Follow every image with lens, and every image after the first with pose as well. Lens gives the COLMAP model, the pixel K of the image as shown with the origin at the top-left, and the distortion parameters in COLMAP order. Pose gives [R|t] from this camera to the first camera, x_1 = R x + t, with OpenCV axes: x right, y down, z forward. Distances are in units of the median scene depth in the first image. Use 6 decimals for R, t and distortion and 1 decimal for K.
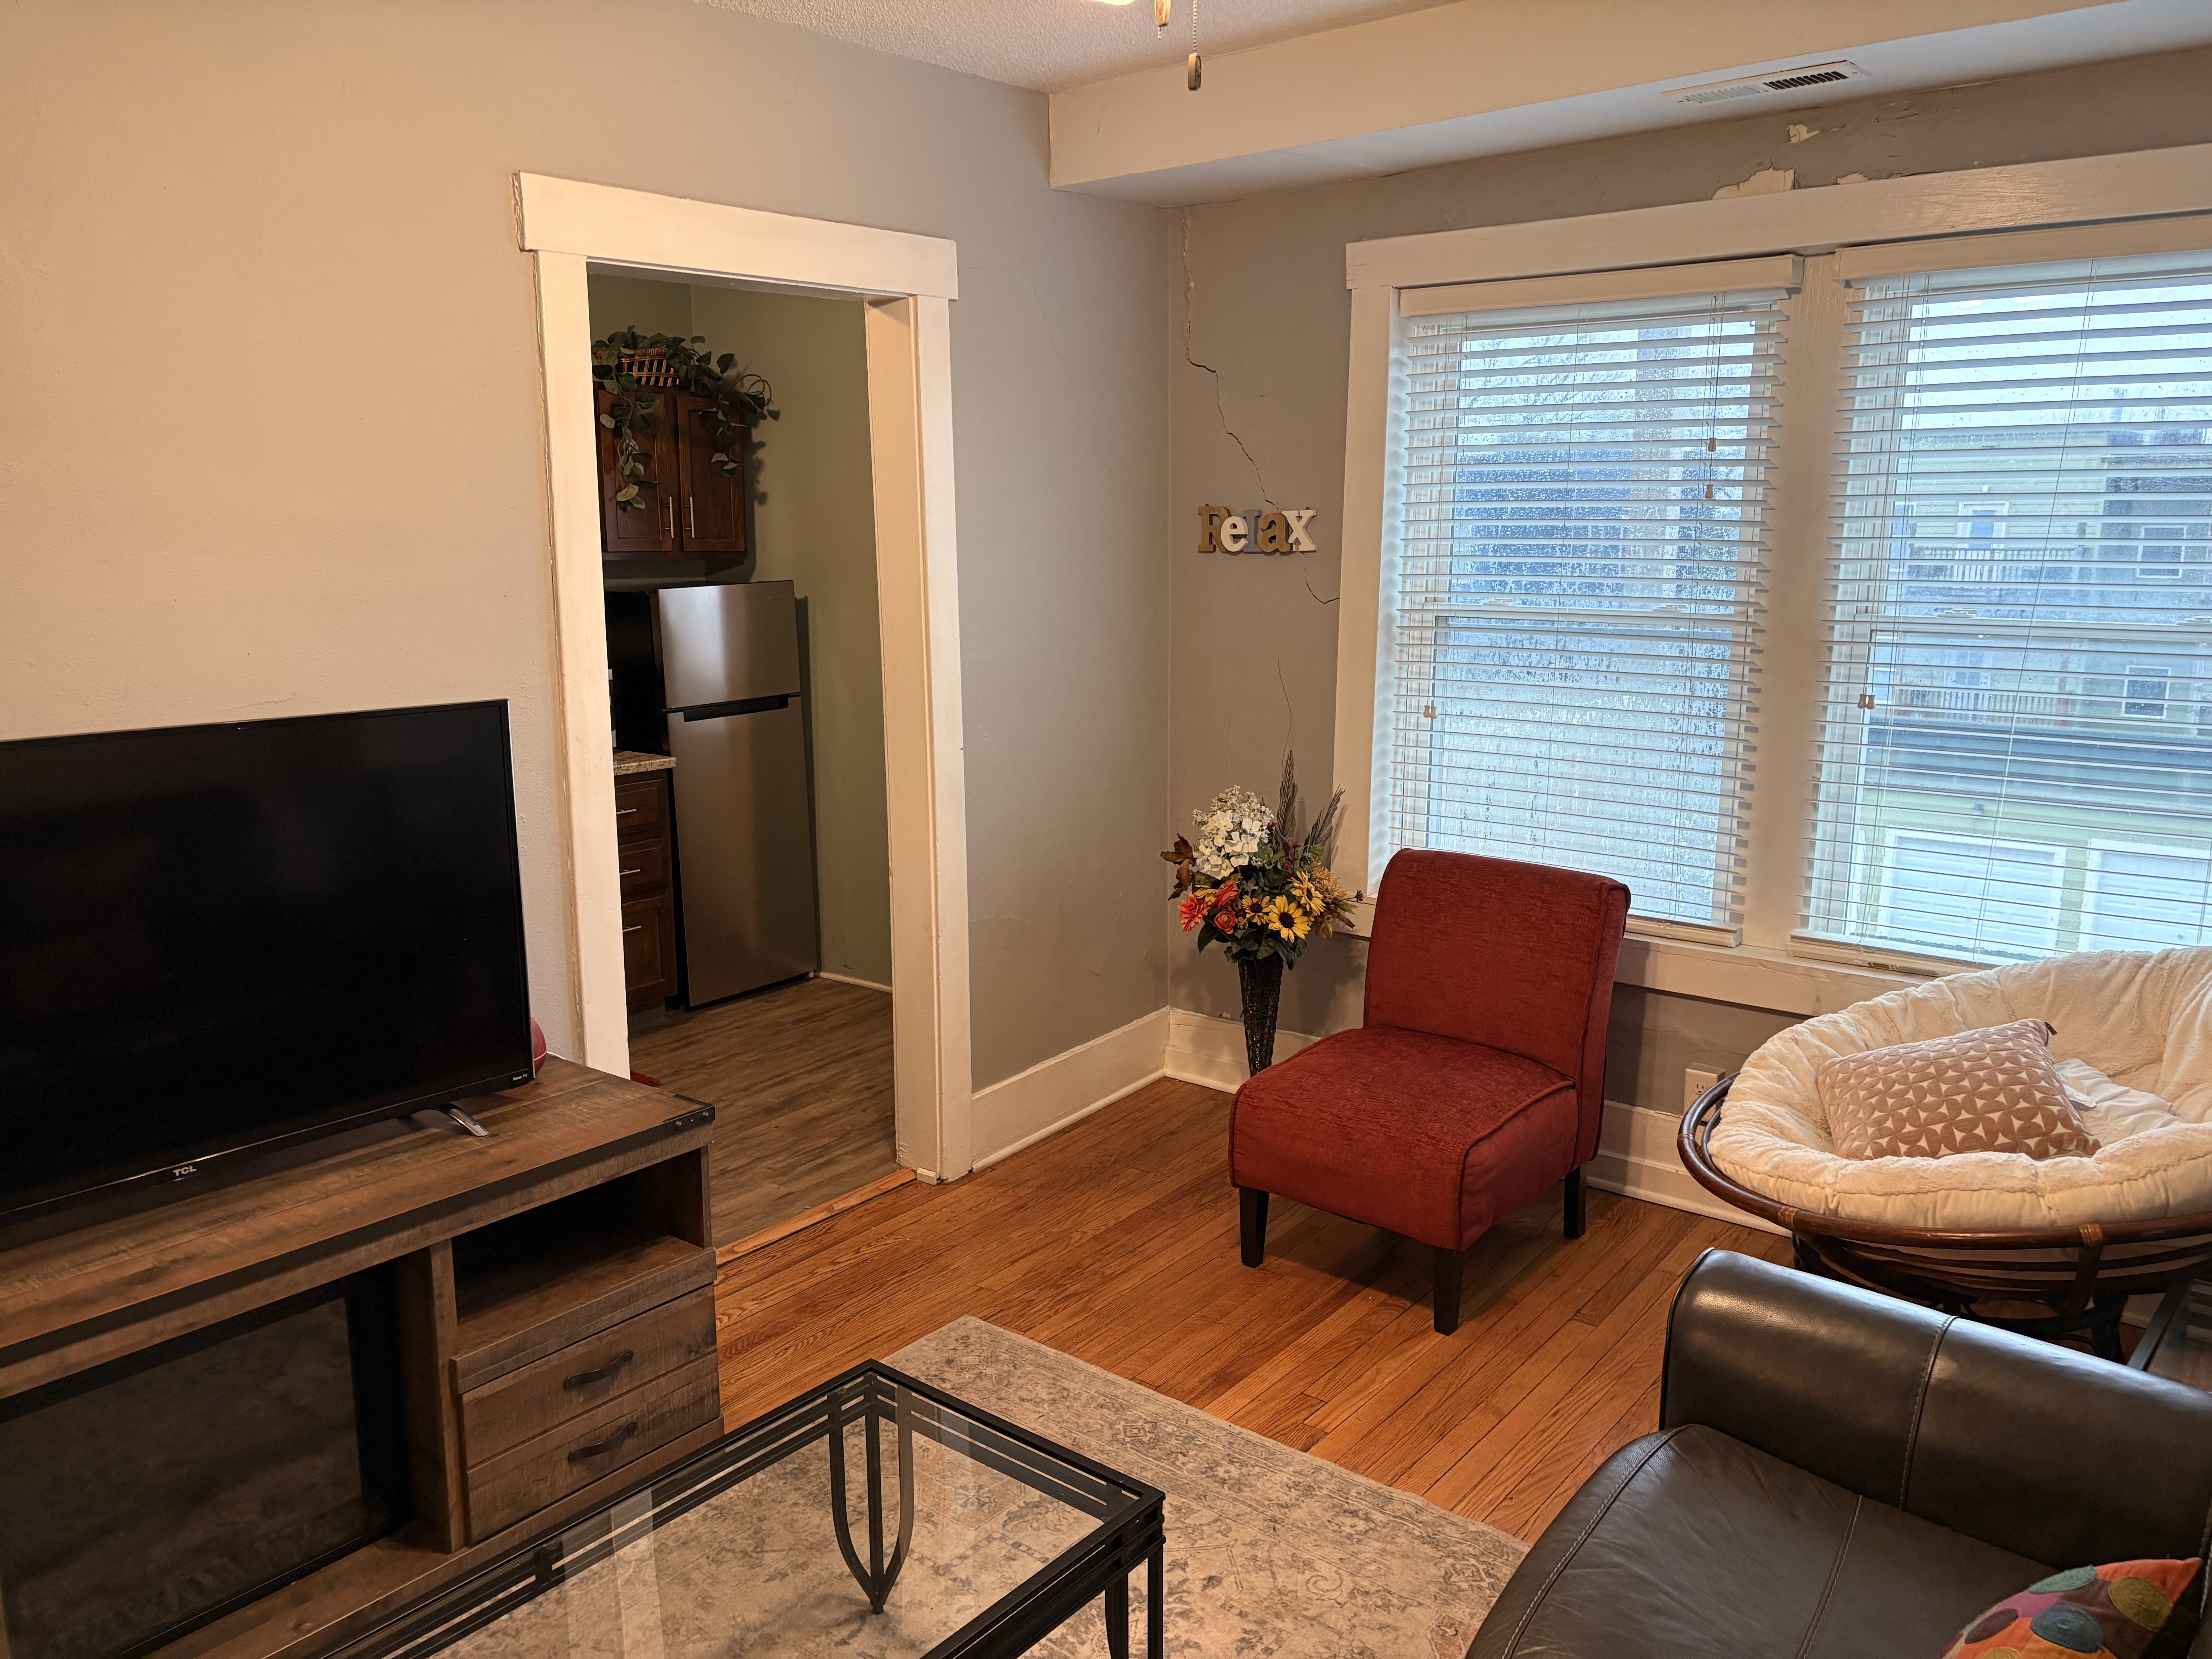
lens RADIAL K [[1665.6, 0, 1111.9], [0, 1665.6, 838.3], [0, 0, 1]] dist [0.058990, -0.067727]
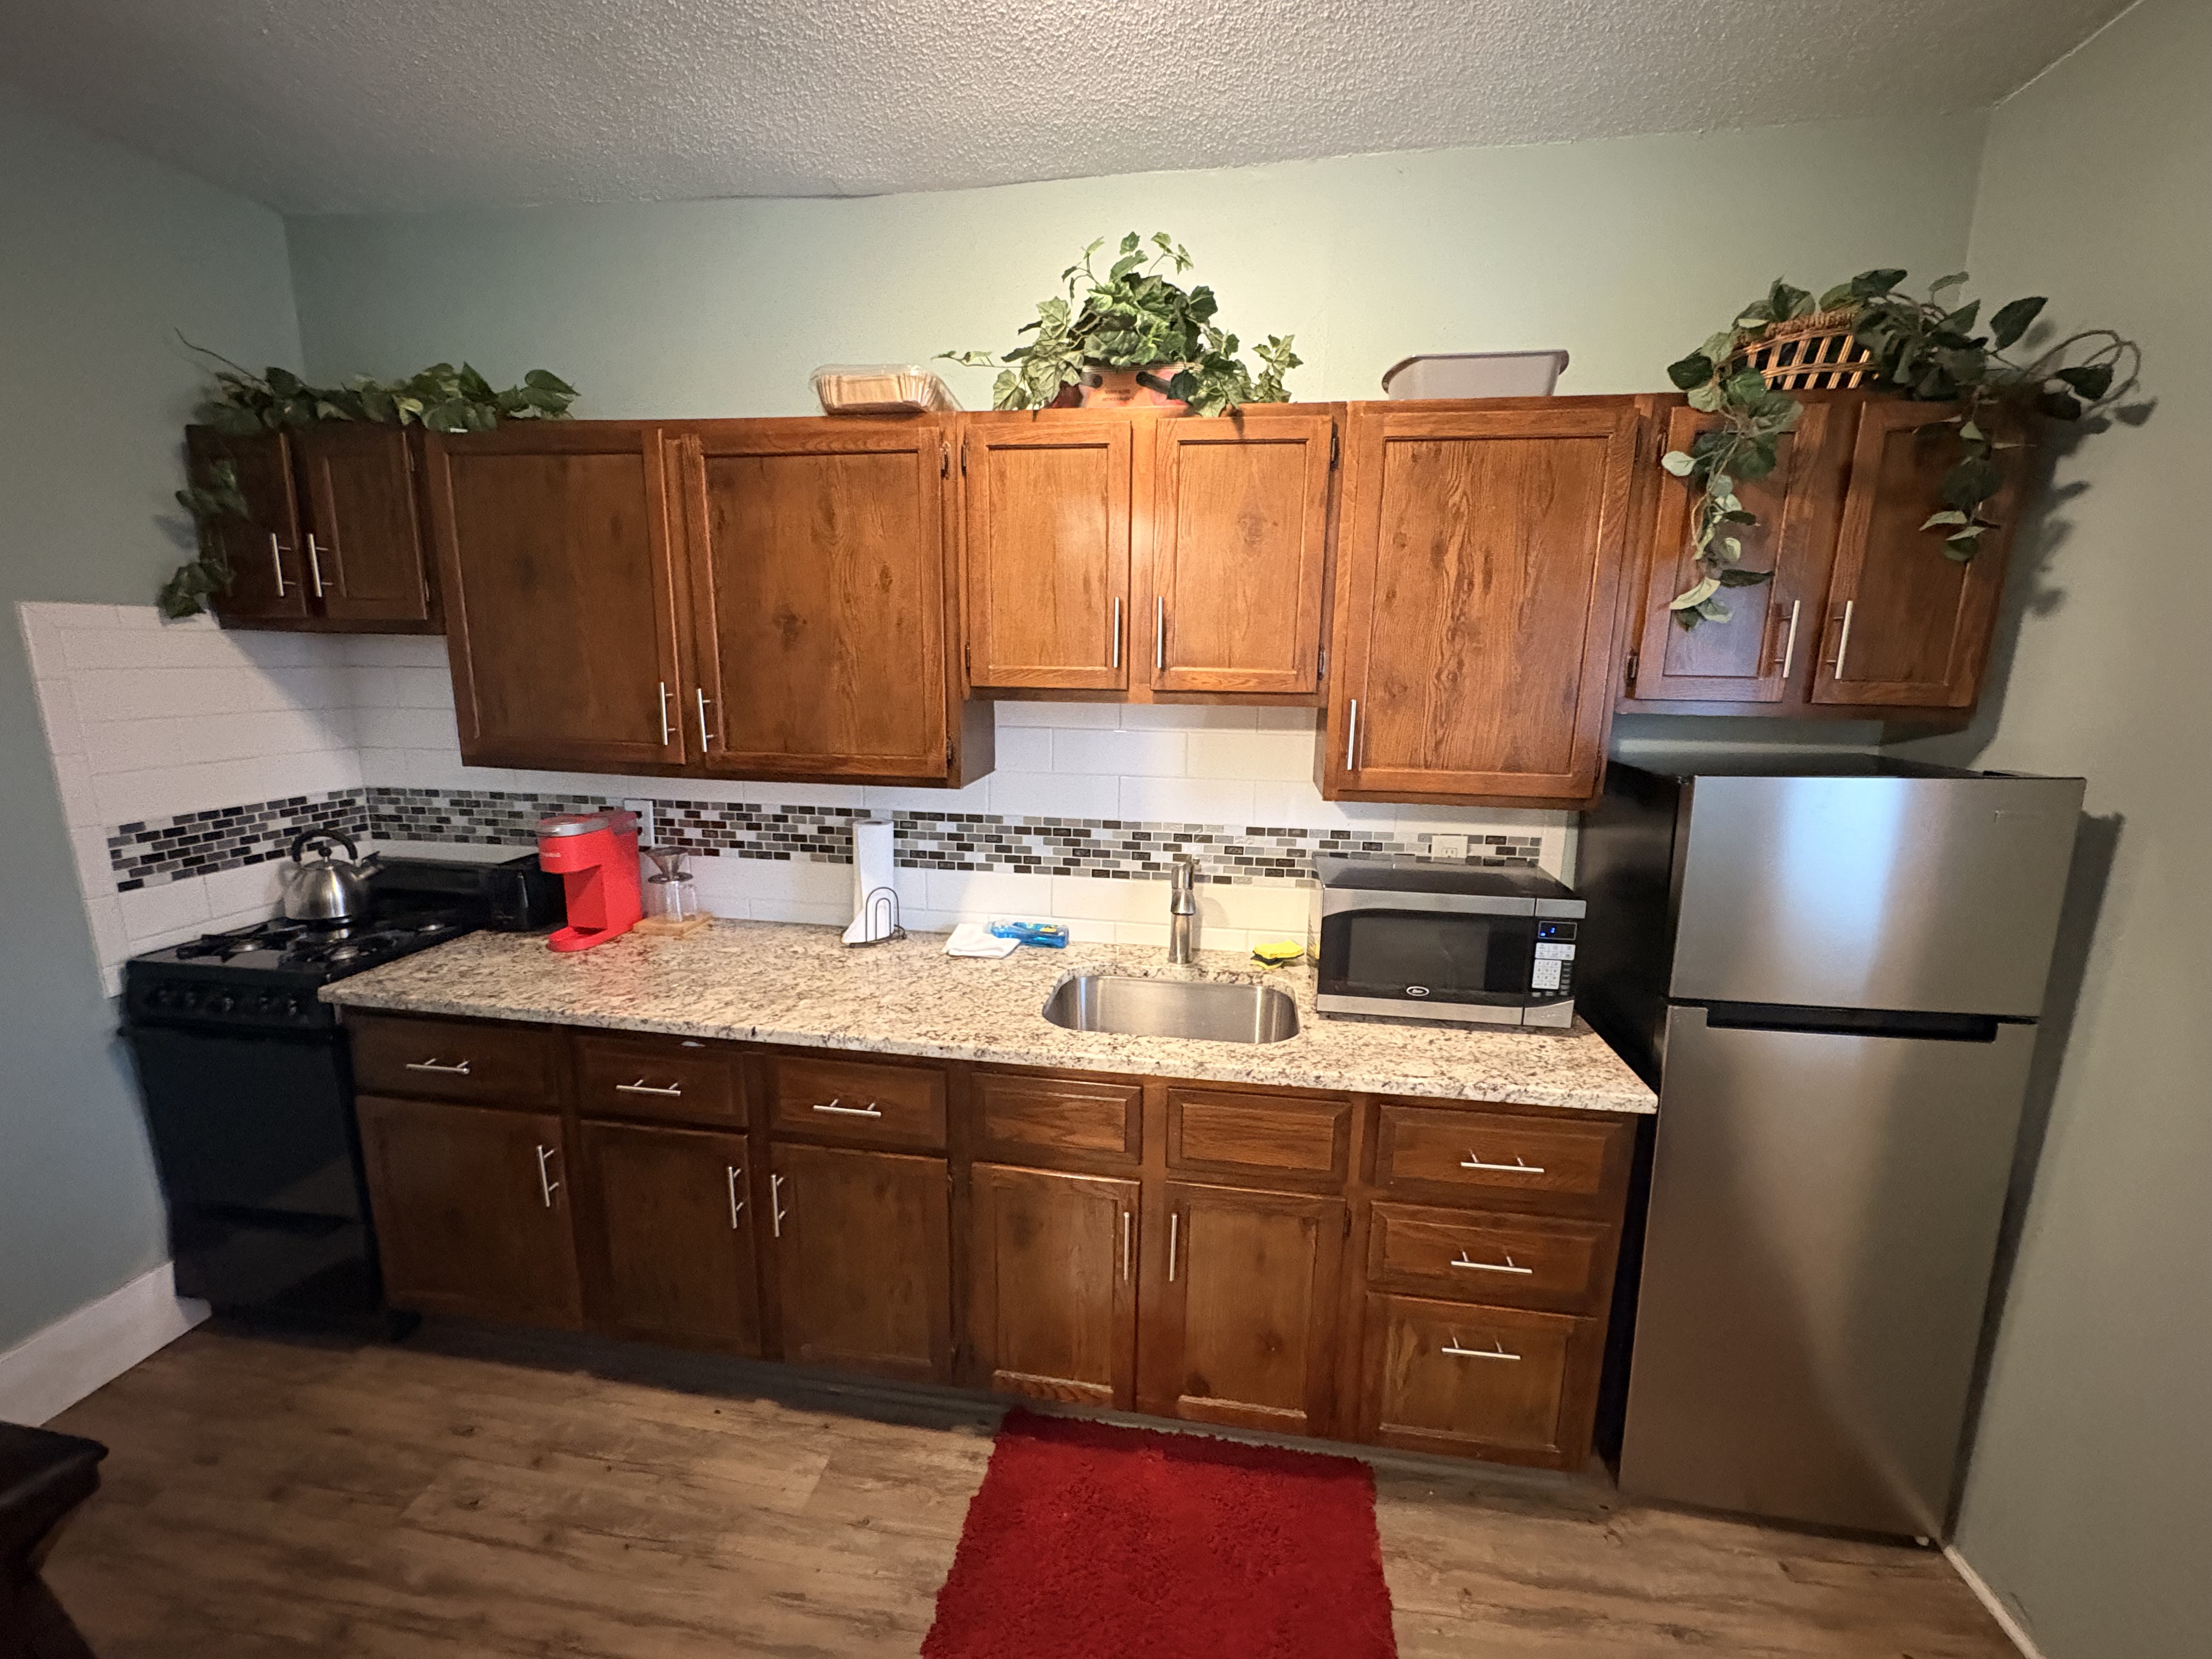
lens RADIAL K [[880.0, 0, 1107.4], [0, 880.0, 830.4], [0, 0, 1]] dist [-0.000313, 0.000067]
pose [[0.499158, 0.174968, -0.848662, -0.178225], [-0.176465, 0.979403, 0.098131, -0.175415], [0.848352, 0.100776, 0.519753, 0.980674]]
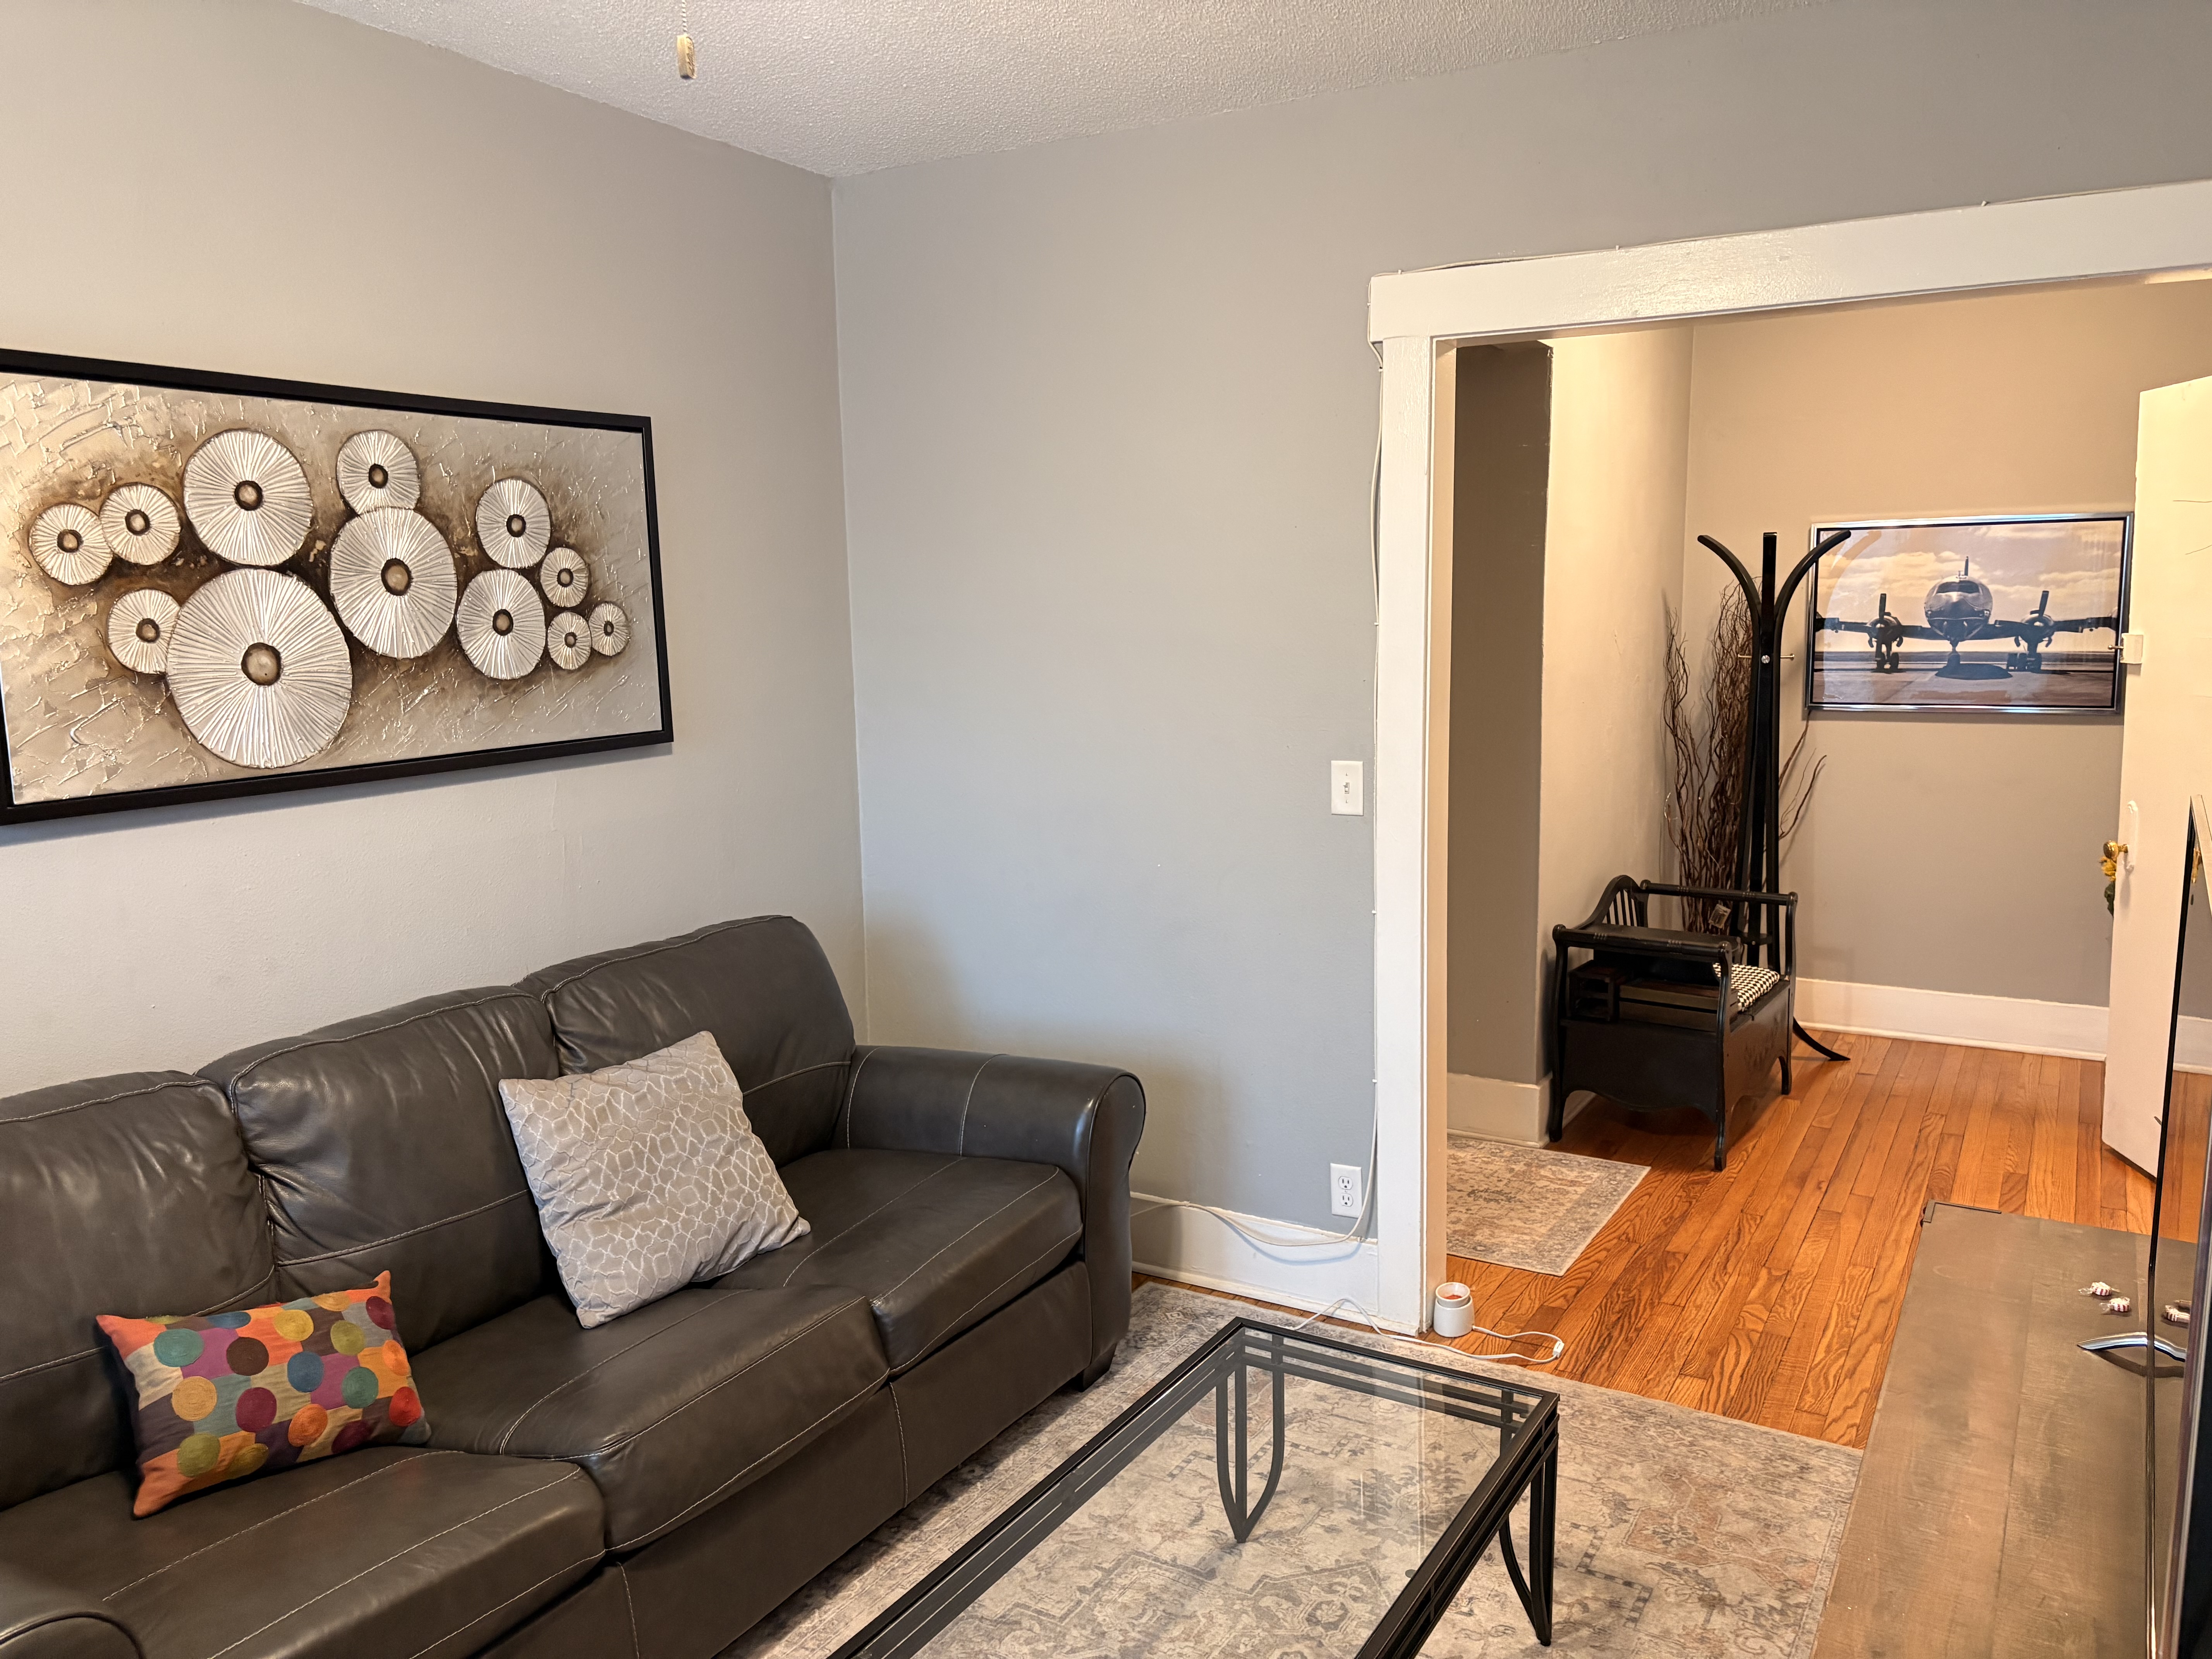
lens RADIAL K [[1665.6, 0, 1097.8], [0, 1665.6, 836.2], [0, 0, 1]] dist [0.058990, -0.067727]
pose [[-0.990874, 0.037411, -0.129493, -0.015111], [-0.006874, 0.945436, 0.325737, -0.182439], [0.134613, 0.323654, -0.936551, 0.967499]]
